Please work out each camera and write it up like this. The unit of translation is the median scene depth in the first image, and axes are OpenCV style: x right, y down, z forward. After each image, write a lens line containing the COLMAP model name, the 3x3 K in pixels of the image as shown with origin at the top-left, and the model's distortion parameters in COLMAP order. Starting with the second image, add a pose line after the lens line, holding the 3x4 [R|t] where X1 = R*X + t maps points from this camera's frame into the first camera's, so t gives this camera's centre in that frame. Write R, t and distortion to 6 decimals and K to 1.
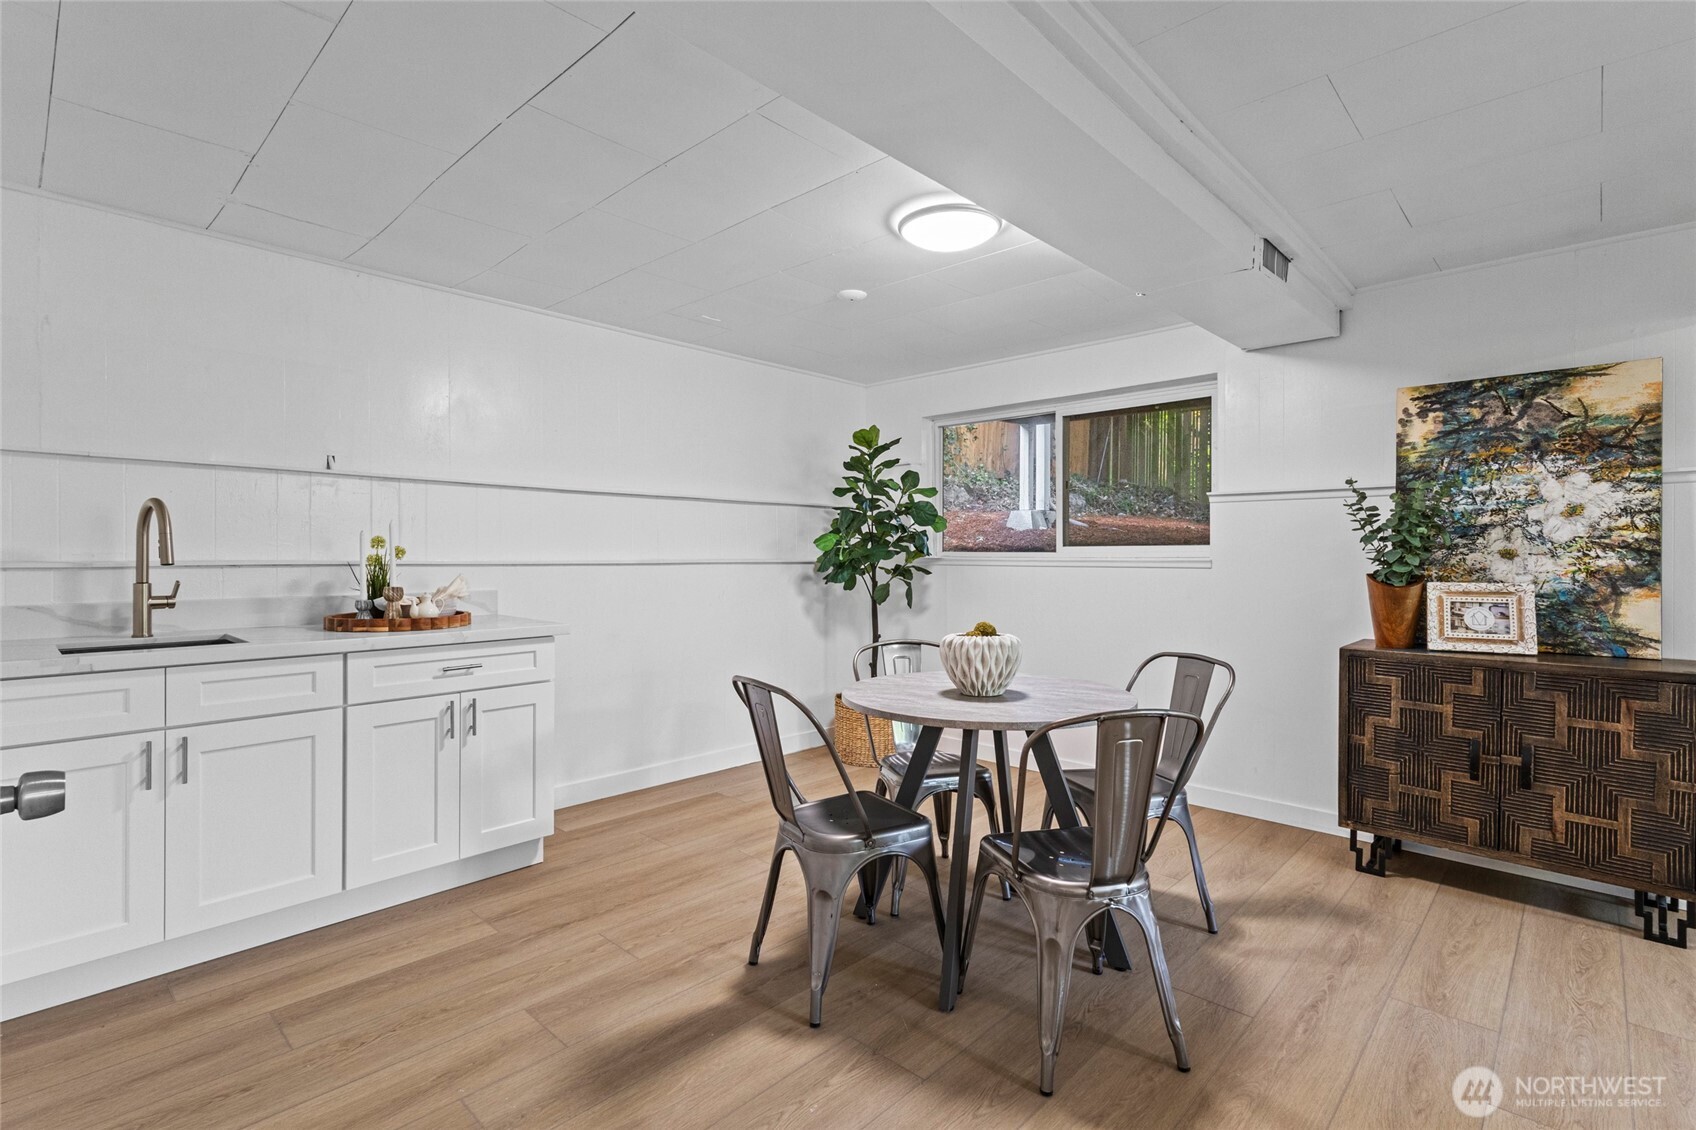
lens RADIAL K [[789.4, 0, 848.0], [0, 789.4, 565.0], [0, 0, 1]] dist [0.008721, 0.000202]
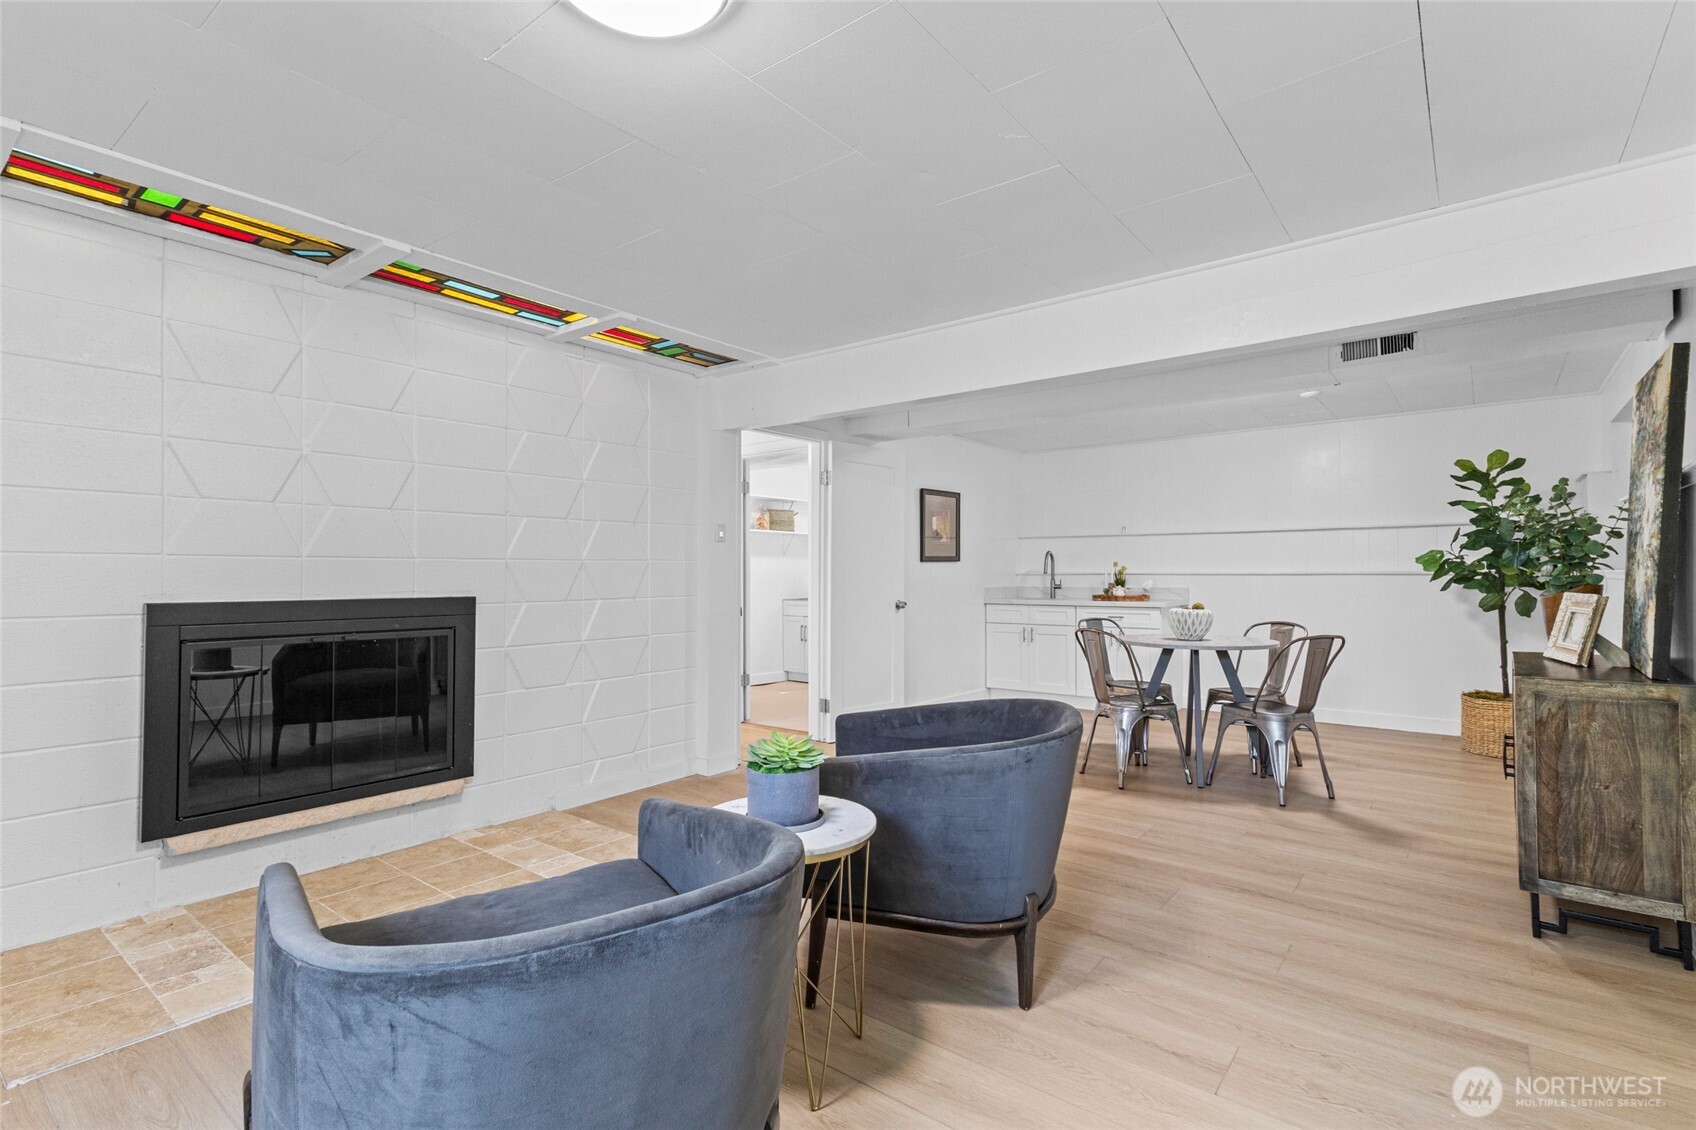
lens RADIAL K [[789.4, 0, 848.0], [0, 789.4, 565.0], [0, 0, 1]] dist [0.008721, 0.000202]
pose [[0.083916, -0.013188, -0.996386, 1.984157], [-0.011222, 0.999836, -0.014179, 0.019094], [0.996410, 0.012371, 0.083755, 0.009048]]
